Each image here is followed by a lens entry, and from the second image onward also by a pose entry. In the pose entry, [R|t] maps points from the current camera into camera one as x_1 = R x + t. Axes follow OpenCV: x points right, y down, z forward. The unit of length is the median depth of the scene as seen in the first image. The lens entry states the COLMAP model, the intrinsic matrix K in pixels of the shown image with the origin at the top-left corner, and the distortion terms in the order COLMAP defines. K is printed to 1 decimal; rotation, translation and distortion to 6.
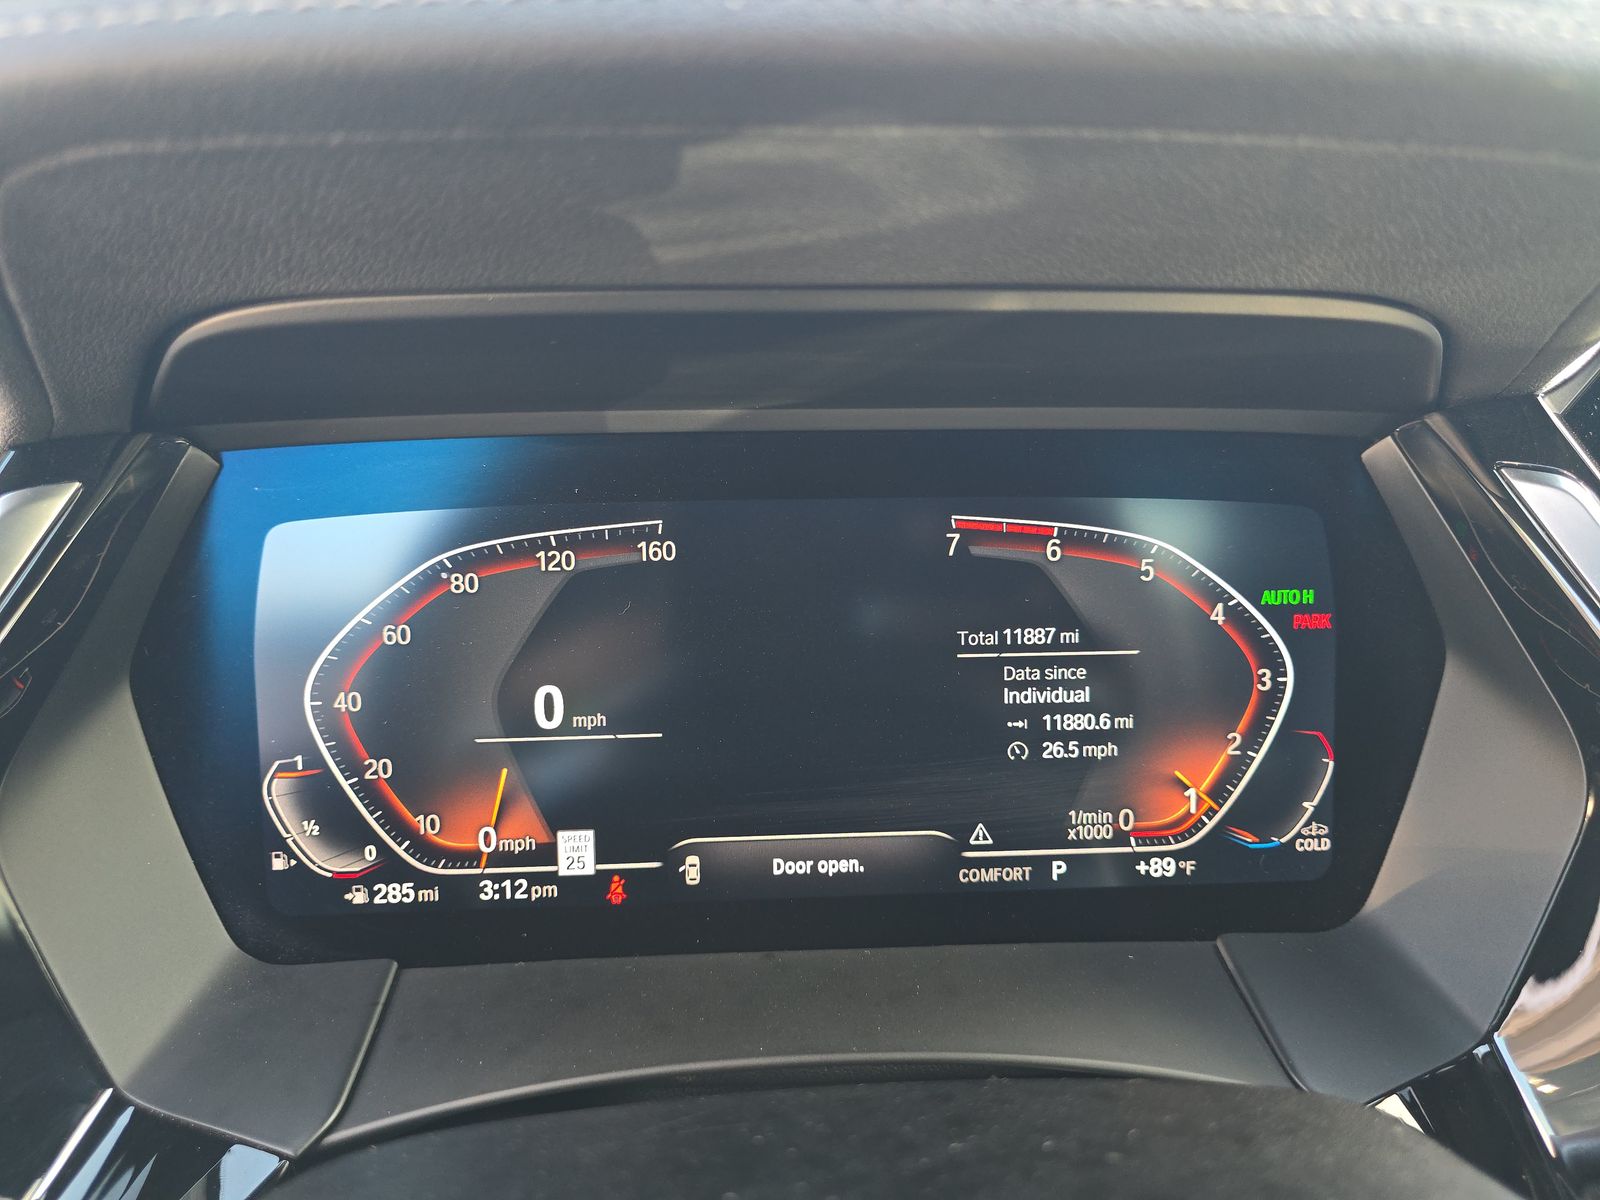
lens RADIAL K [[1066.4, 0, 797.8], [0, 1066.4, 604.3], [0, 0, 1]] dist [0.000094, -0.000527]
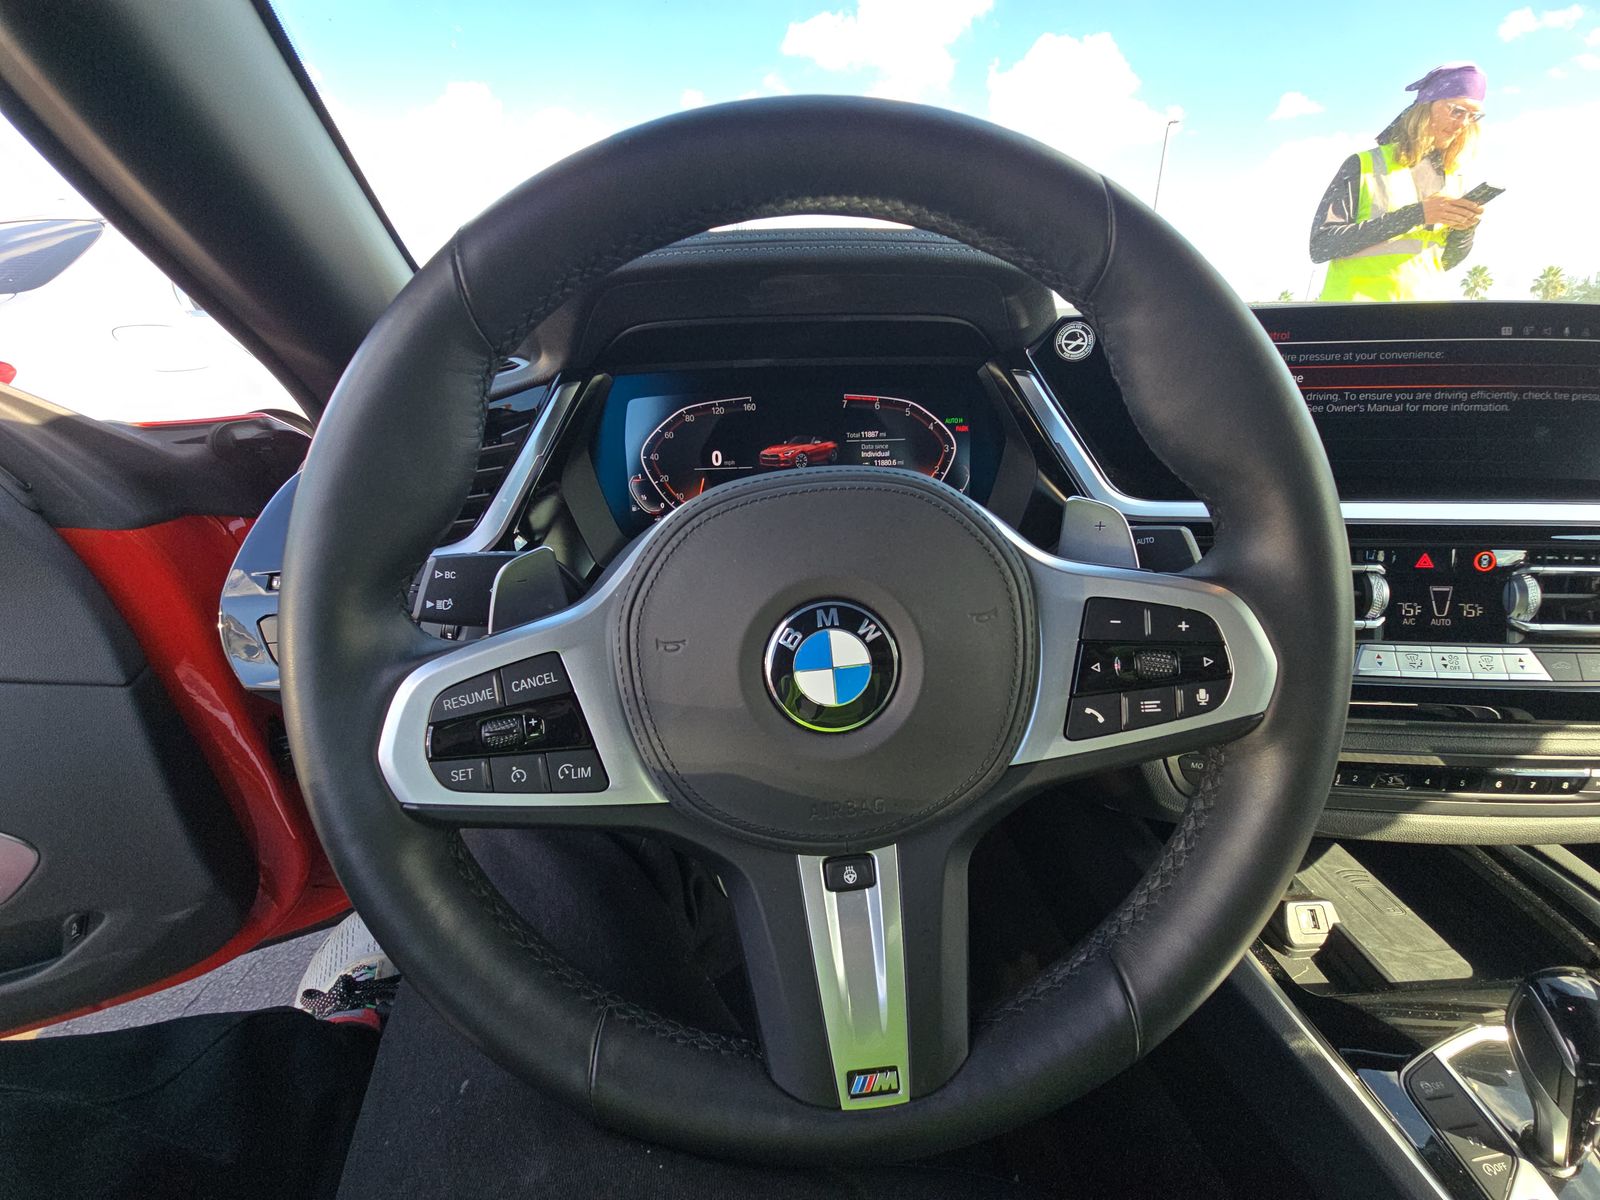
lens RADIAL K [[653.0, 0, 800.2], [0, 653.0, 600.1], [0, 0, 1]] dist [0.009929, -0.002770]
pose [[0.999655, -0.010145, -0.024225, 0.056091], [0.012154, 0.996366, 0.084306, 0.350092], [0.023282, -0.084571, 0.996145, -0.949918]]
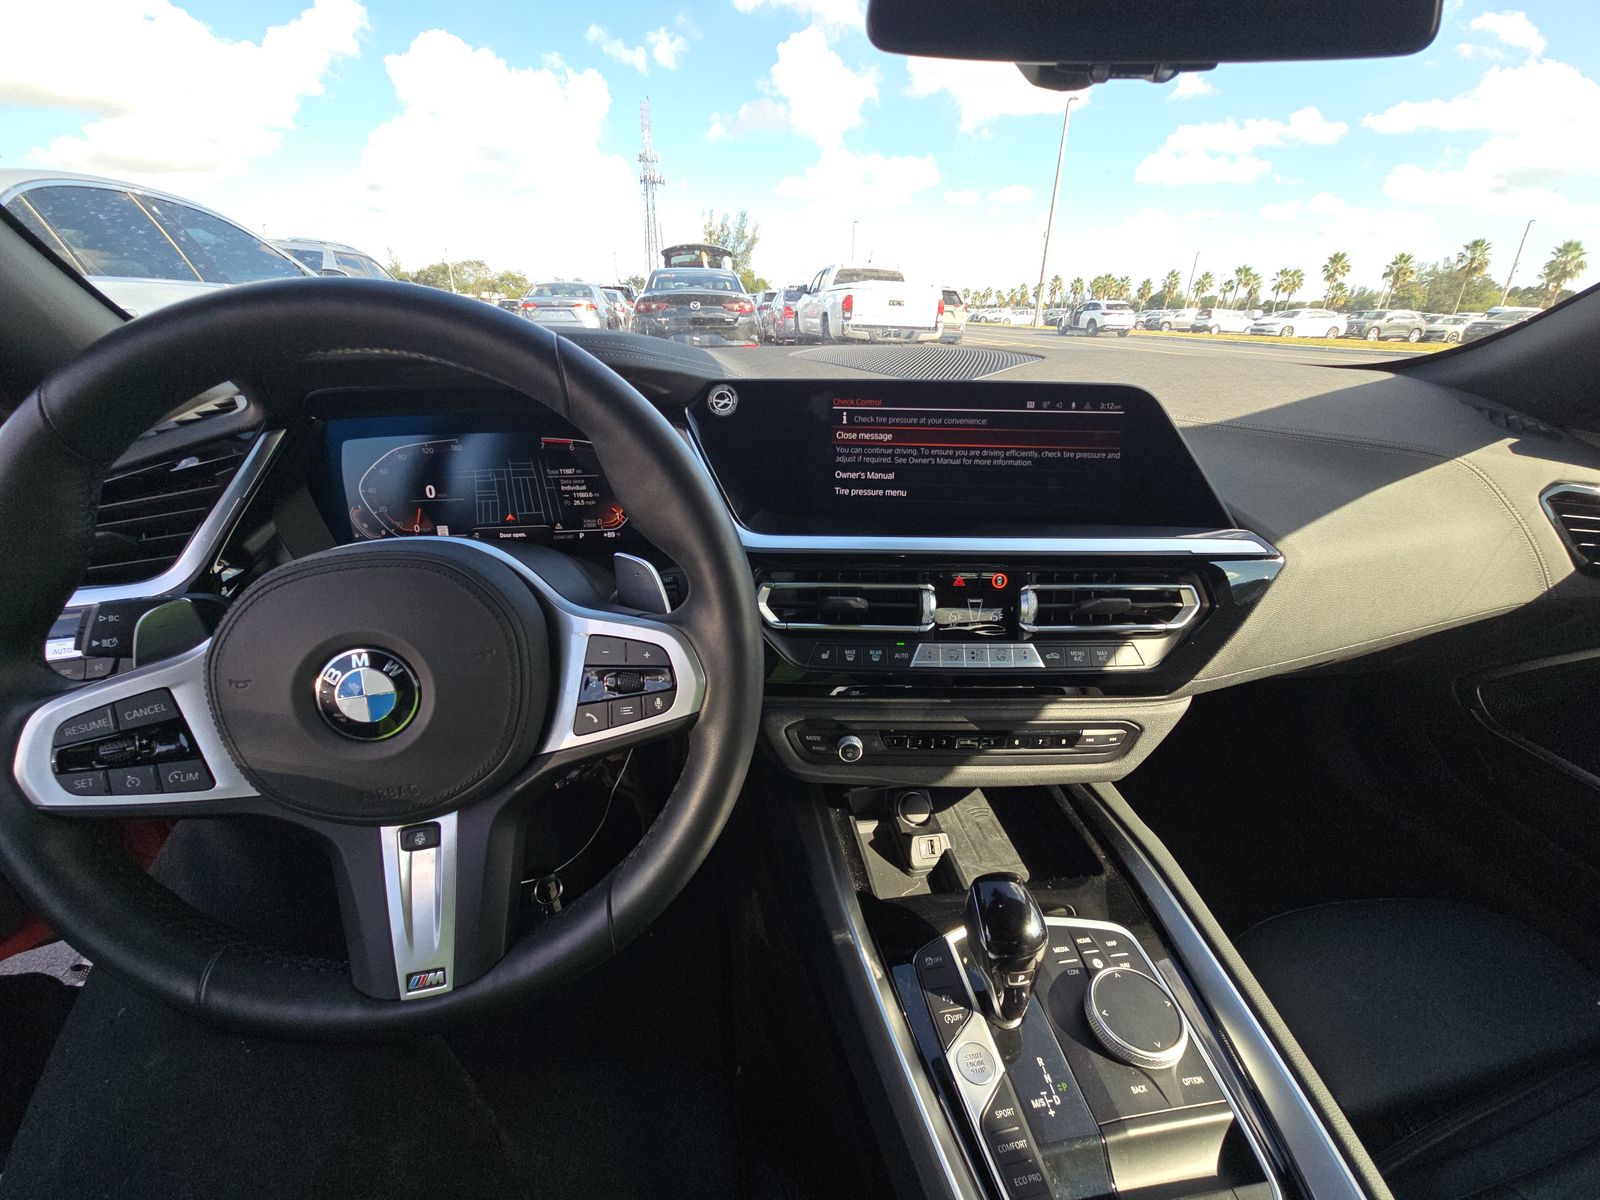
lens RADIAL K [[653.0, 0, 803.2], [0, 653.0, 599.4], [0, 0, 1]] dist [0.009929, -0.002770]
pose [[0.995699, -0.027461, 0.088487, 0.821031], [0.015021, 0.990277, 0.138296, 0.169244], [-0.091424, -0.136372, 0.986430, -1.371513]]
